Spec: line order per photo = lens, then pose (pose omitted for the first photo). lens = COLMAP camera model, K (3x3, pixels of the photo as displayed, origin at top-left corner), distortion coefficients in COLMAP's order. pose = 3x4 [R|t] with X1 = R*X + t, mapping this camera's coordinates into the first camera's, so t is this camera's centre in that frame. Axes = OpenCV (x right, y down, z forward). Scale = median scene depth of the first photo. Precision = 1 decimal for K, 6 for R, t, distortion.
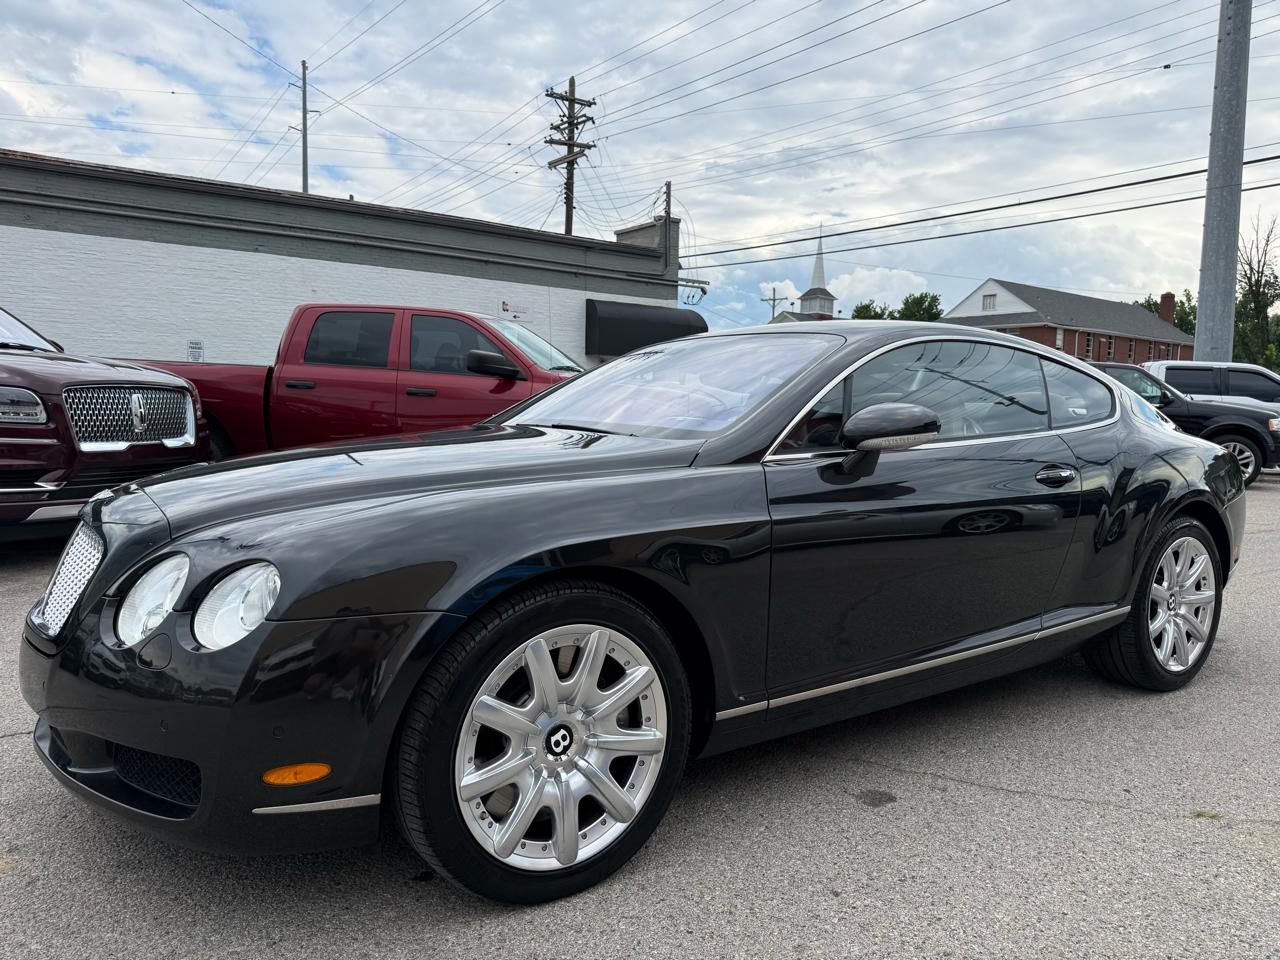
lens RADIAL K [[906.2, 0, 666.3], [0, 906.2, 482.8], [0, 0, 1]] dist [0.052483, -0.067951]
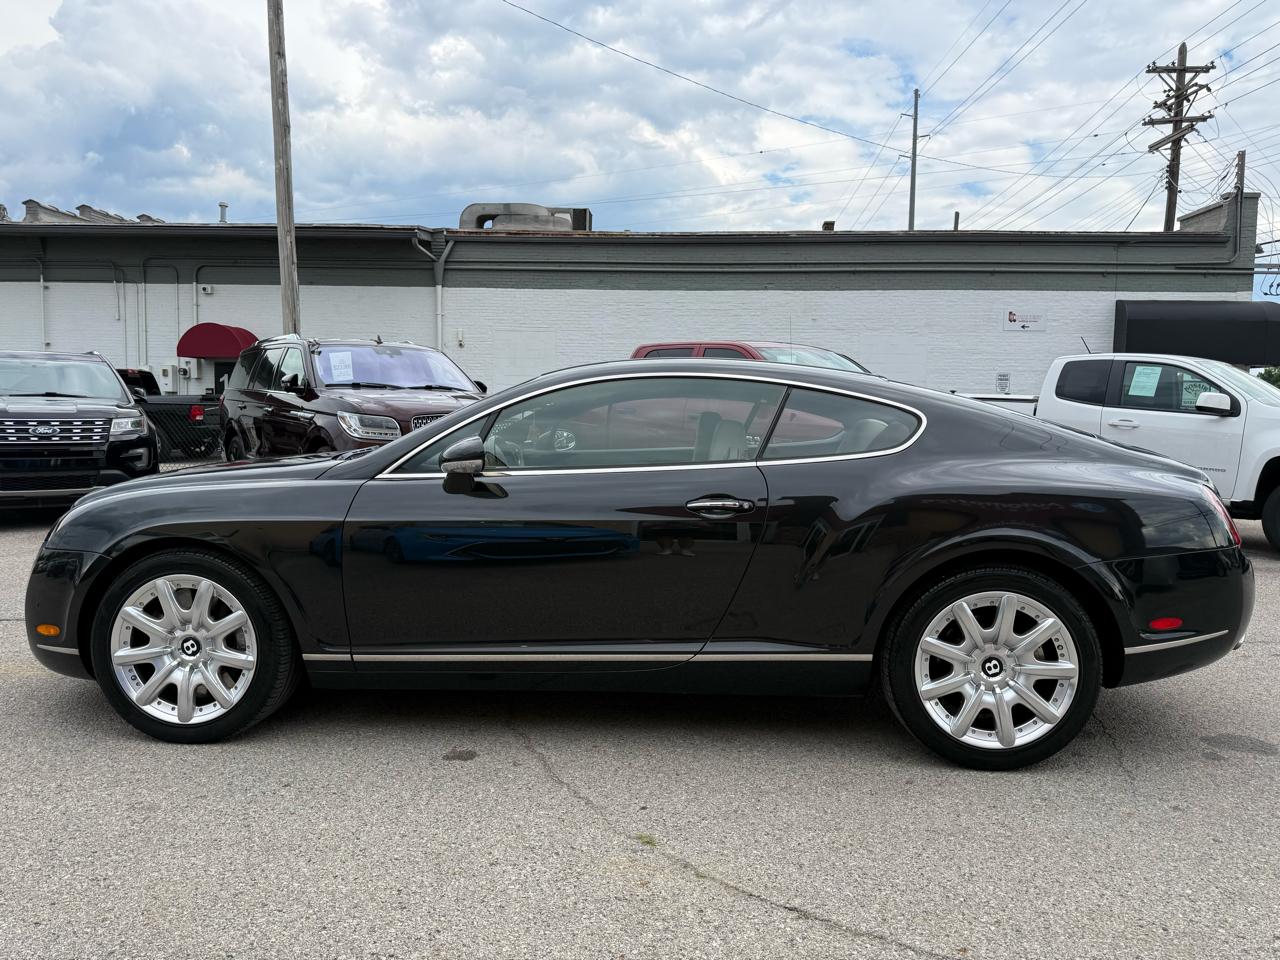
lens RADIAL K [[898.9, 0, 643.2], [0, 898.9, 497.8], [0, 0, 1]] dist [0.028470, -0.040400]
pose [[0.776217, 0.047210, -0.628696, 0.615840], [-0.046125, 0.998773, 0.018052, -0.018165], [0.628776, 0.014986, 0.777442, 0.108574]]
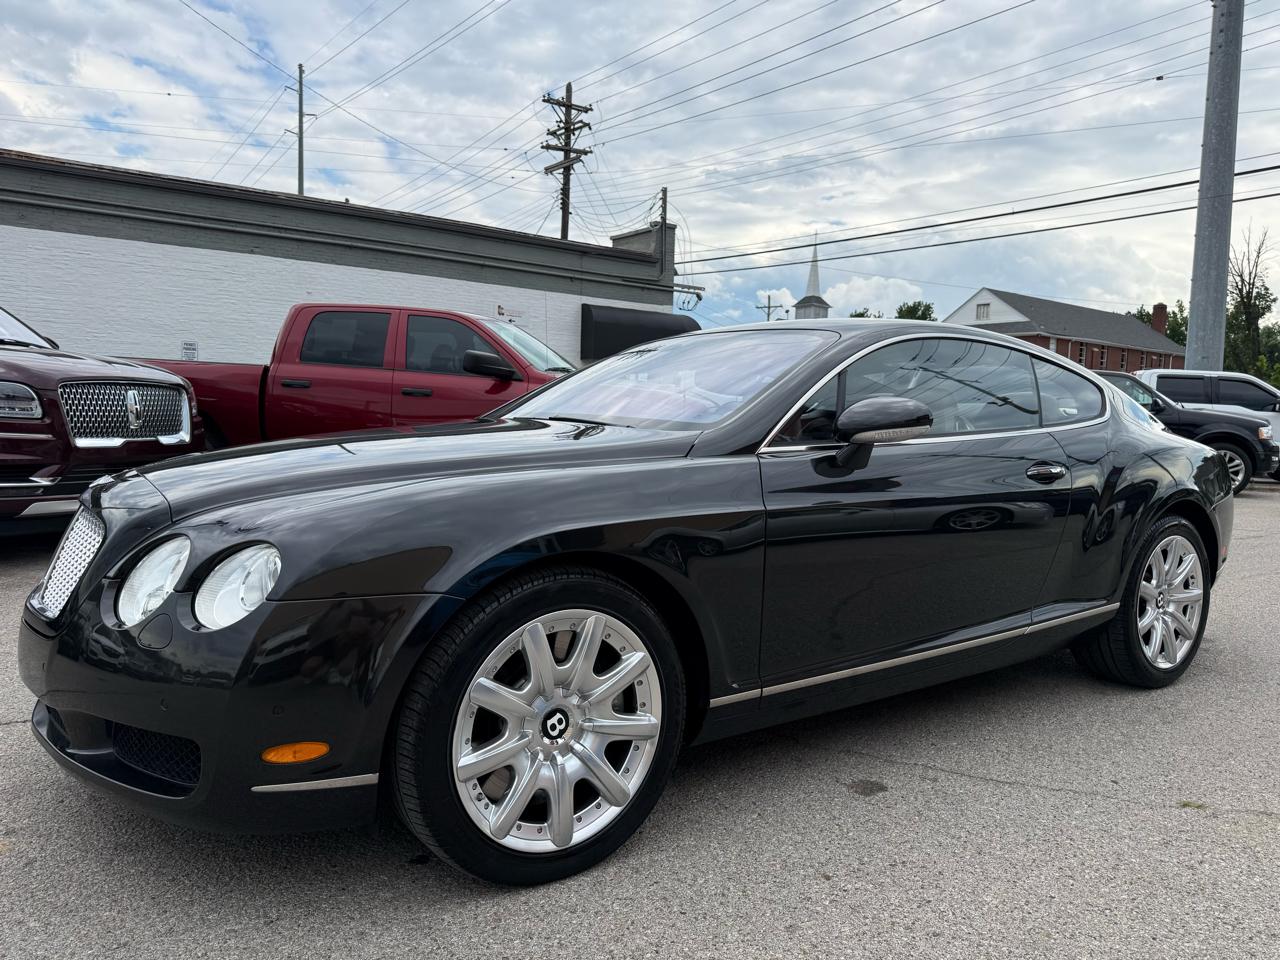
lens RADIAL K [[906.0, 0, 668.4], [0, 906.0, 484.2], [0, 0, 1]] dist [0.054441, -0.073194]
pose [[0.999940, 0.006583, 0.008752, -0.000991], [-0.006534, 0.999963, -0.005598, 0.008745], [-0.008789, 0.005541, 0.999946, -0.005787]]
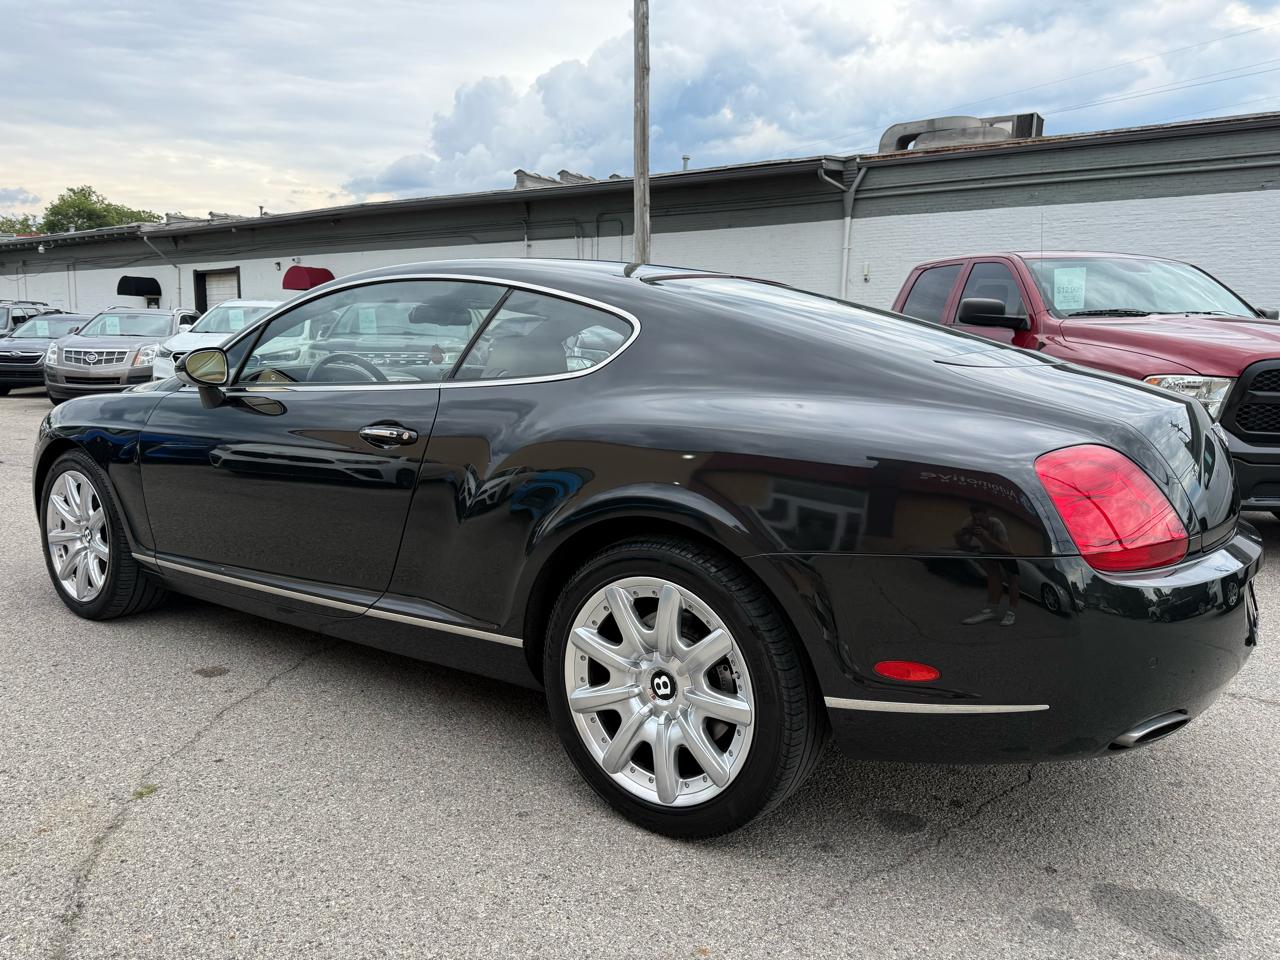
lens RADIAL K [[906.2, 0, 666.3], [0, 906.2, 482.8], [0, 0, 1]] dist [0.052483, -0.067951]
pose [[0.349953, 0.116270, -0.929523, 0.814464], [-0.078142, 0.992432, 0.094720, -0.036615], [0.933502, 0.039487, 0.356391, 0.630268]]
